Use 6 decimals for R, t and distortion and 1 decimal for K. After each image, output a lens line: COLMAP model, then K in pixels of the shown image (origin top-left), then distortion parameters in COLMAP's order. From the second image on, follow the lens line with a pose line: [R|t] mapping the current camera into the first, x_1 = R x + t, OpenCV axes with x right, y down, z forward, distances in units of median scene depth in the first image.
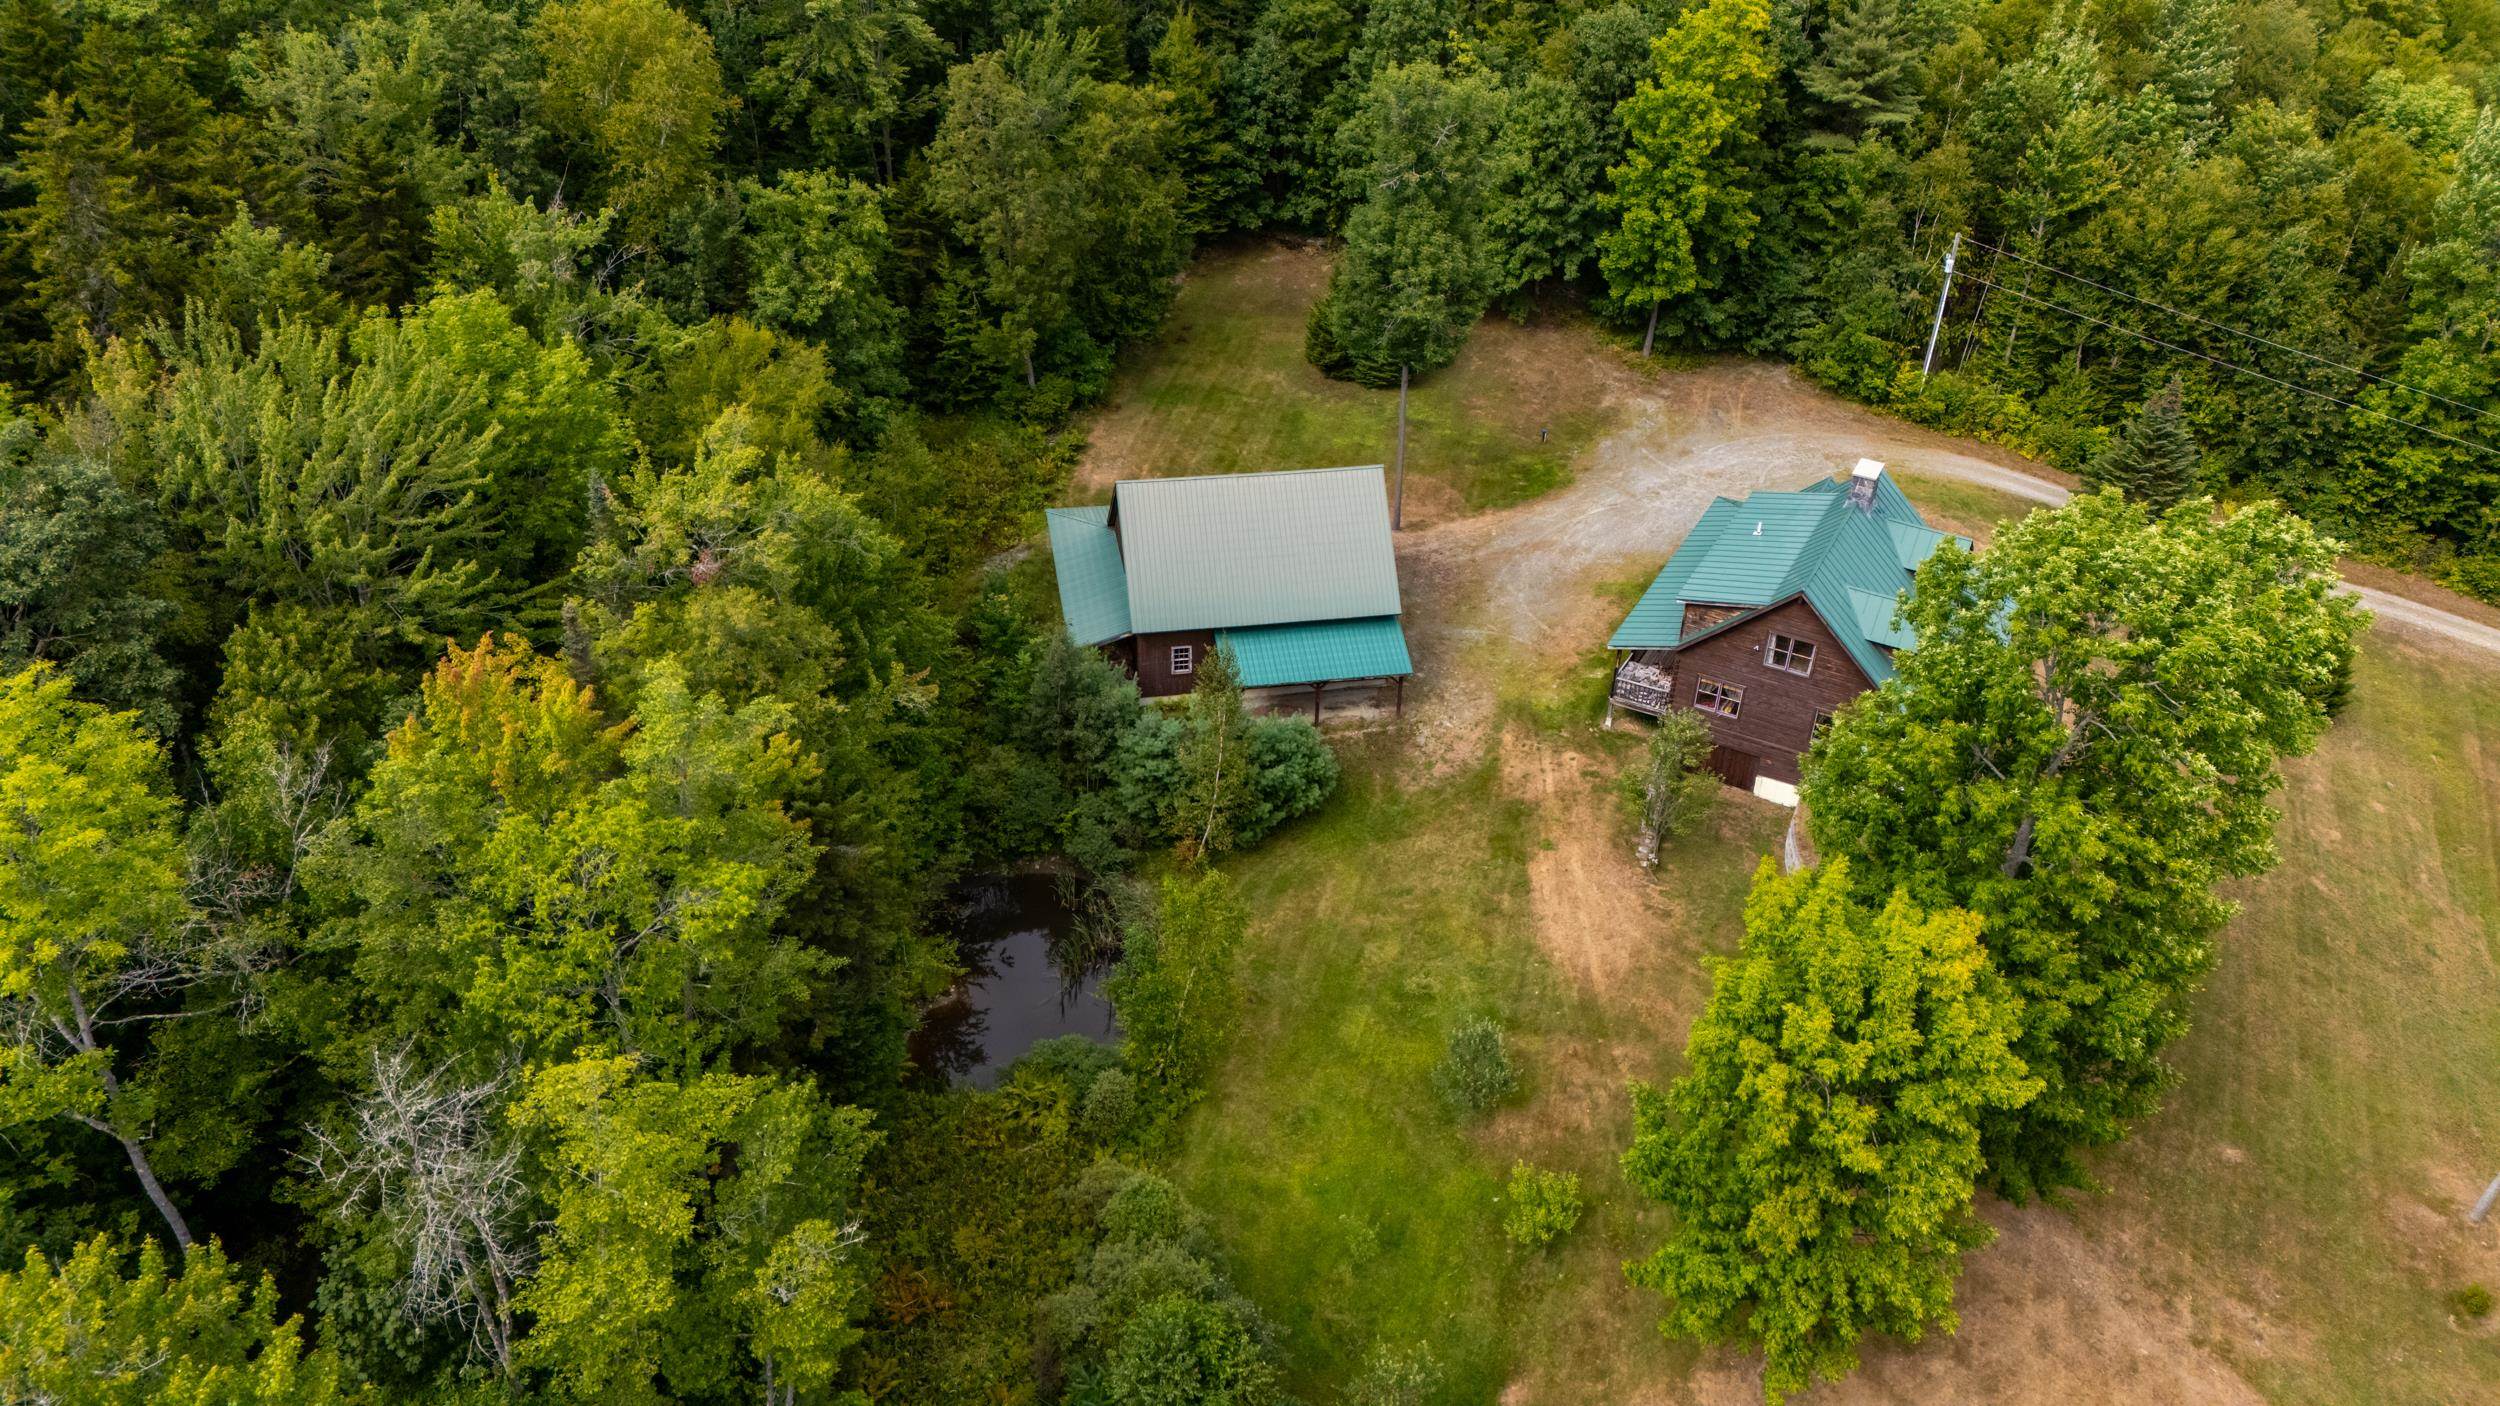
lens RADIAL K [[1872.2, 0, 1250.0], [0, 1872.2, 703.0], [0, 0, 1]] dist [0.097219, -0.086038]
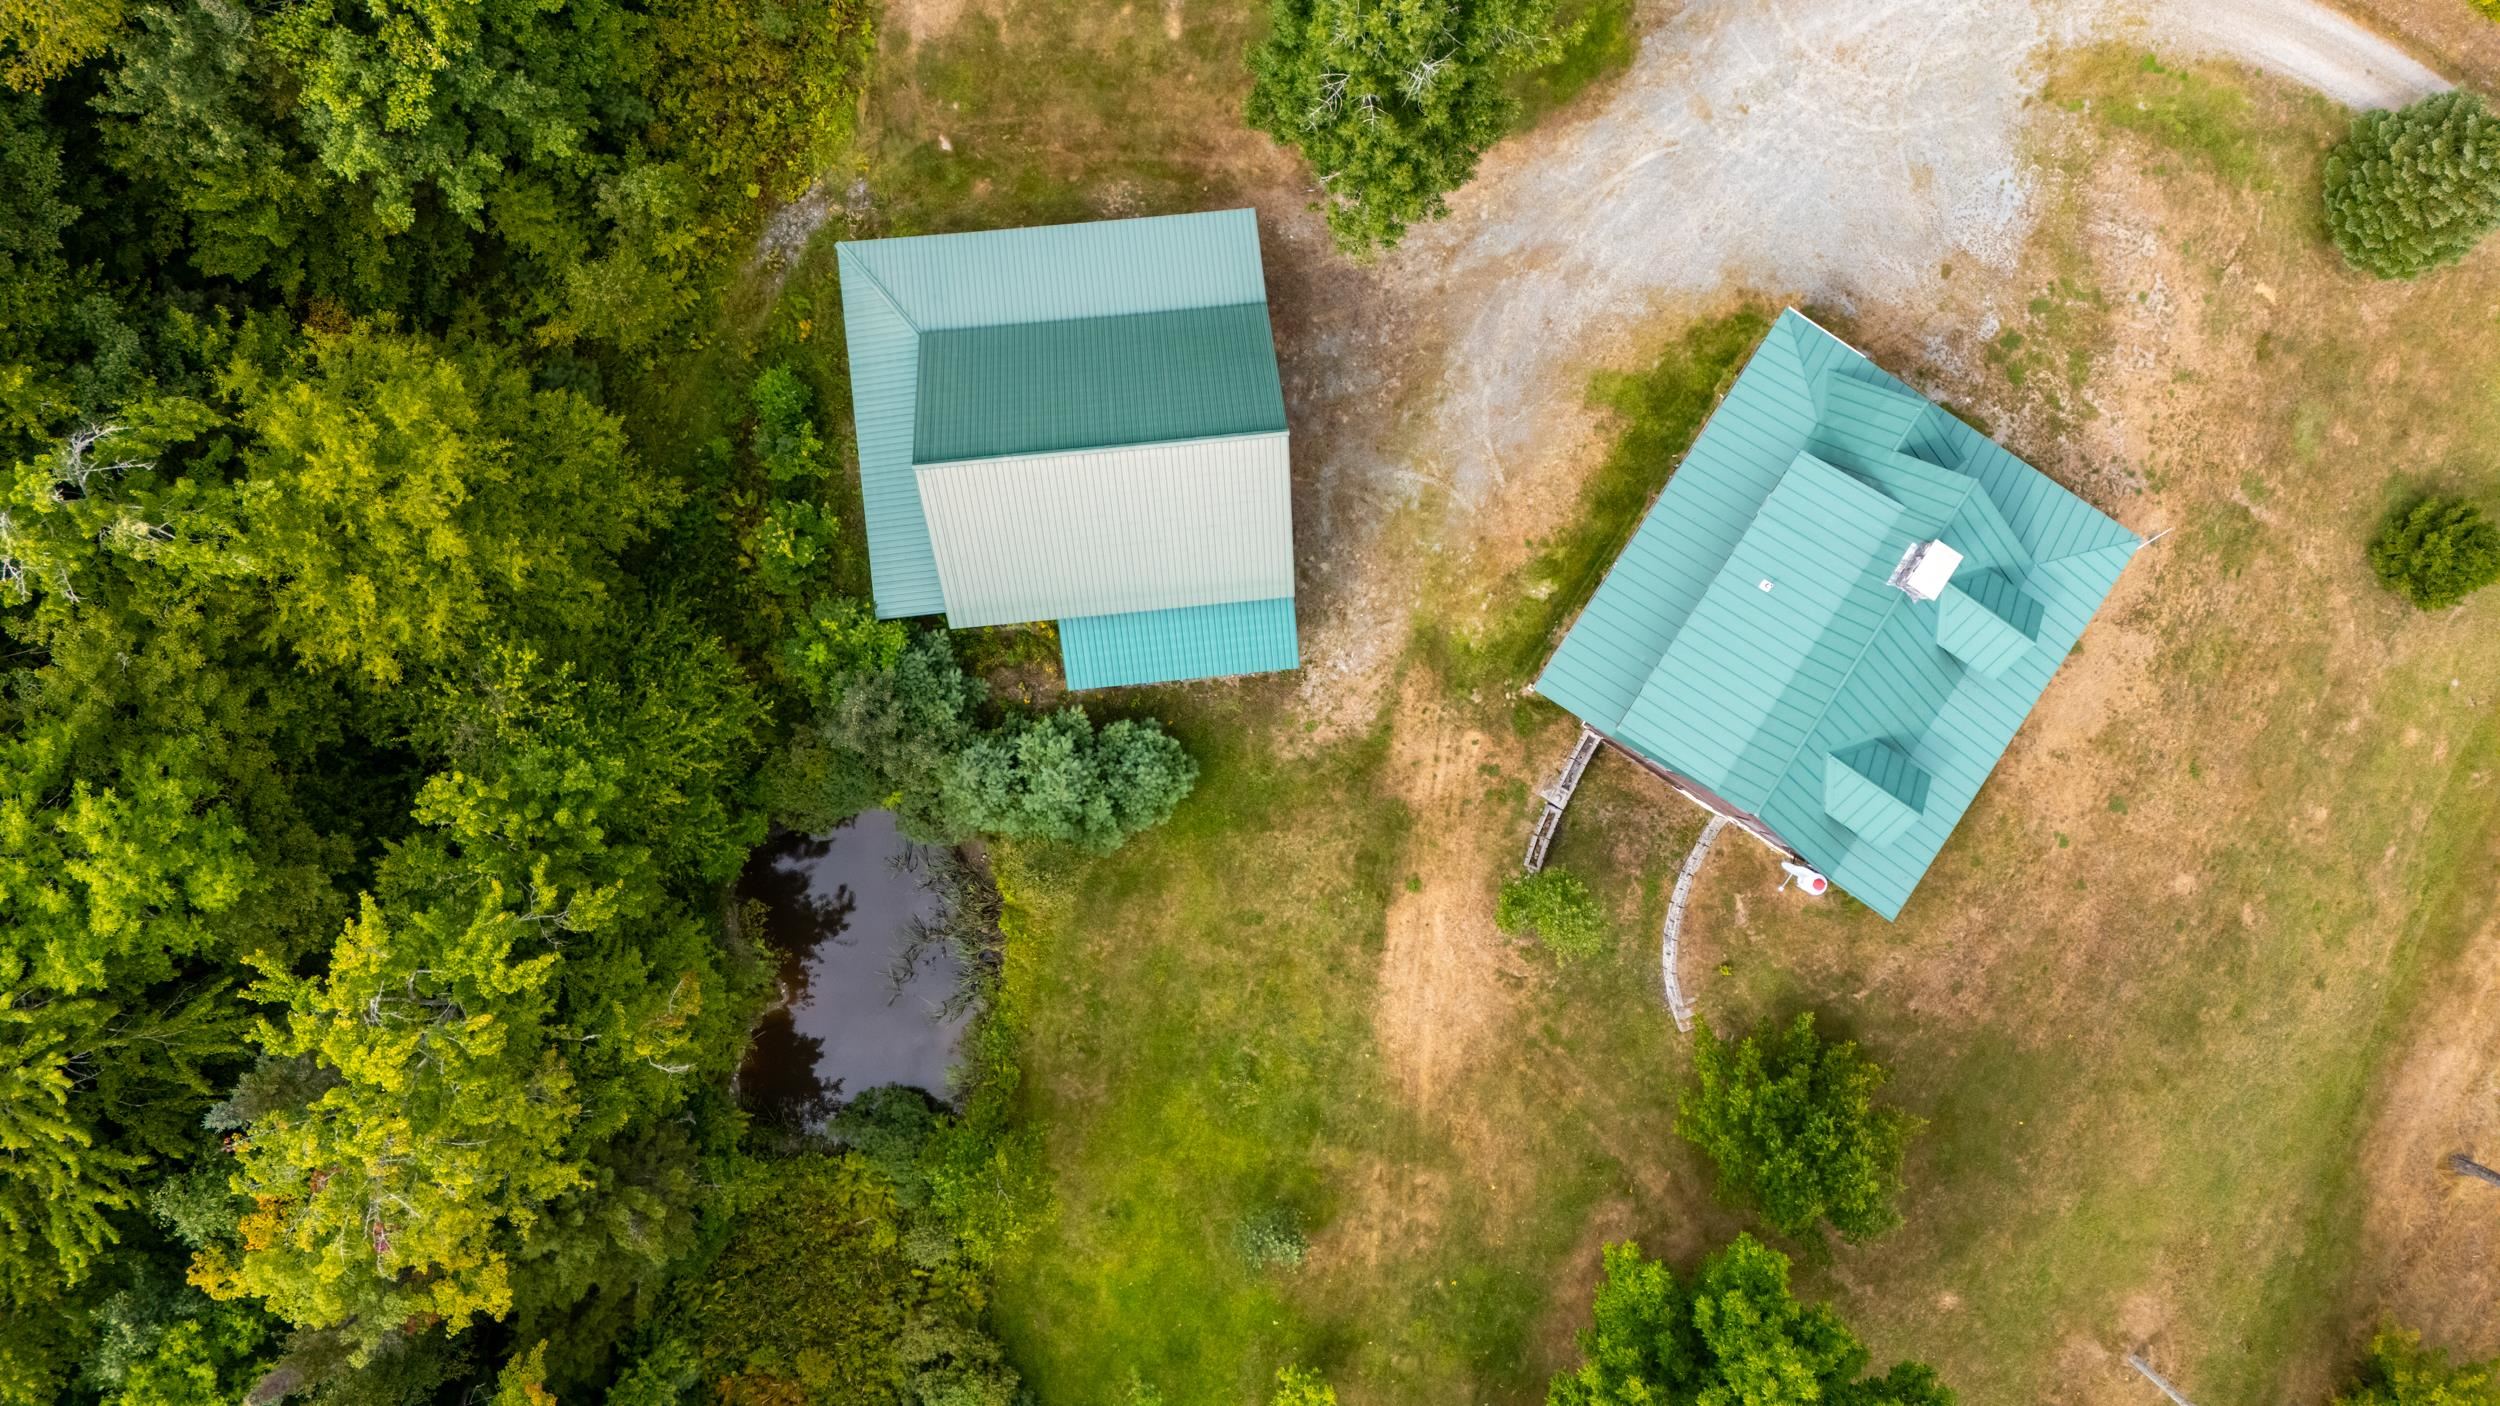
lens RADIAL K [[1872.2, 0, 1250.0], [0, 1872.2, 703.0], [0, 0, 1]] dist [0.097219, -0.086038]
pose [[0.996880, 0.078723, 0.005717, 0.053377], [-0.048192, 0.549706, 0.833967, -0.598023], [0.062510, -0.831641, 0.551785, 0.458026]]
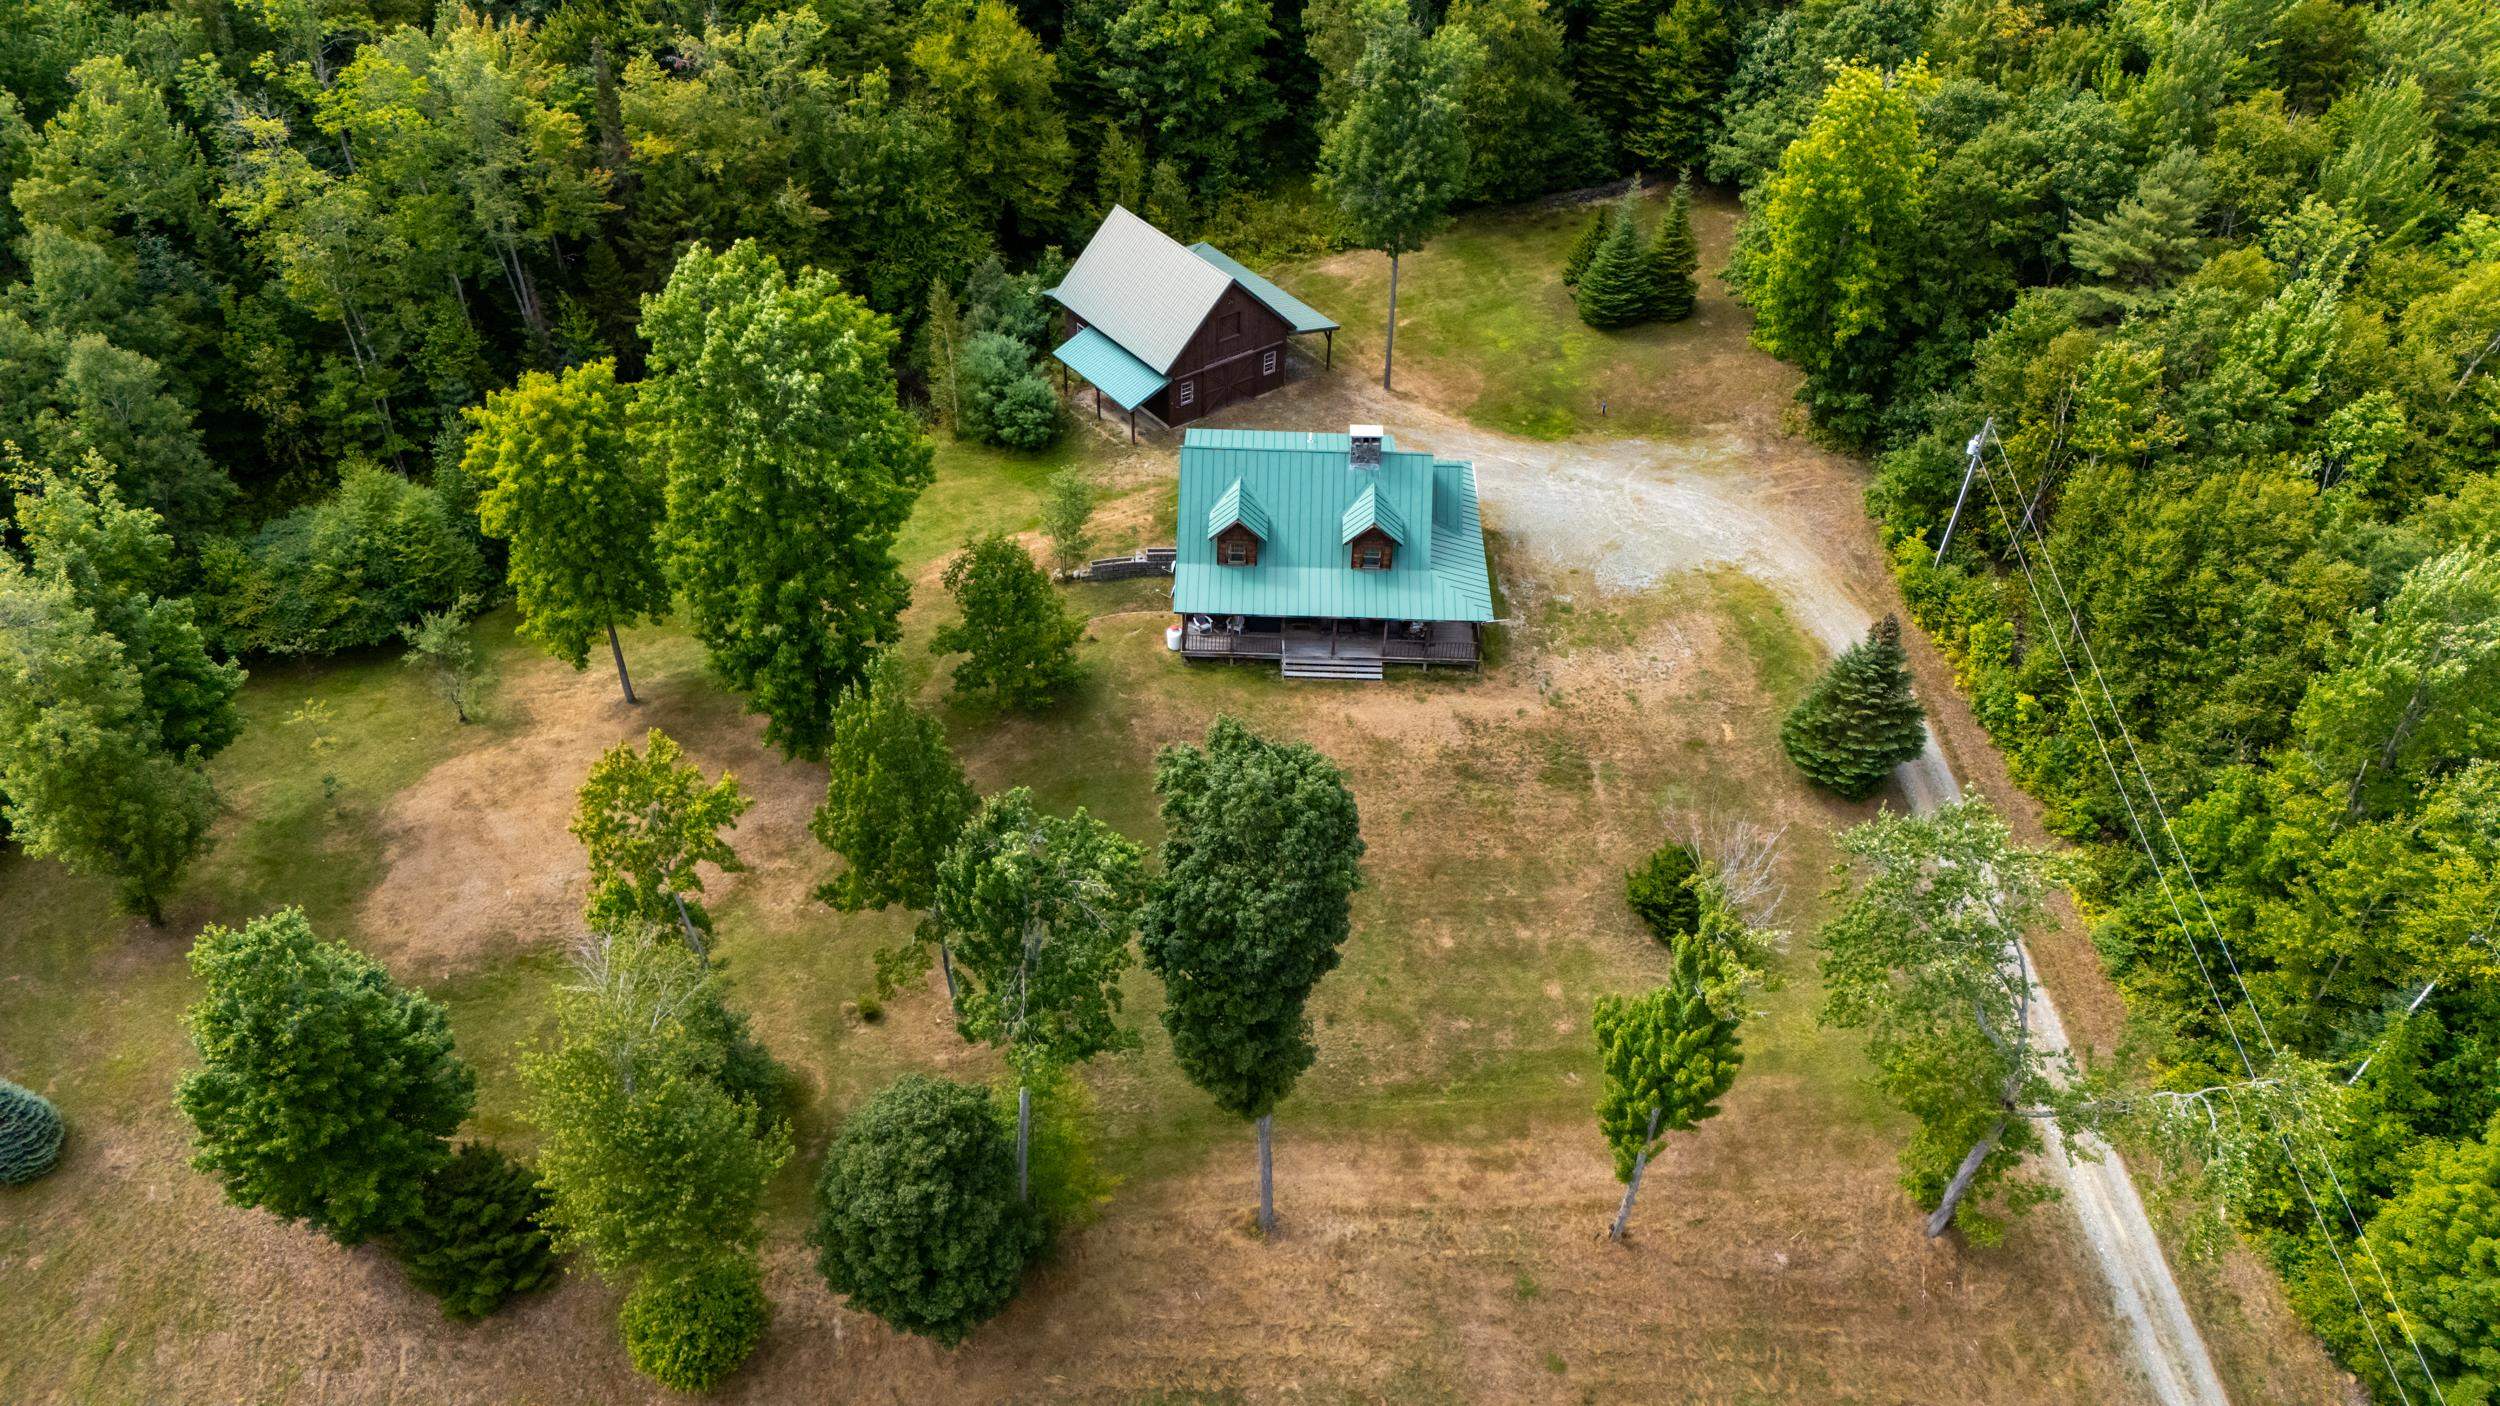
lens RADIAL K [[1872.2, 0, 1250.0], [0, 1872.2, 703.0], [0, 0, 1]] dist [0.097219, -0.086038]
pose [[0.465657, 0.555047, -0.689265, 1.015549], [-0.509285, 0.805037, 0.304210, -0.259939], [0.723735, 0.209375, 0.657548, 0.191256]]
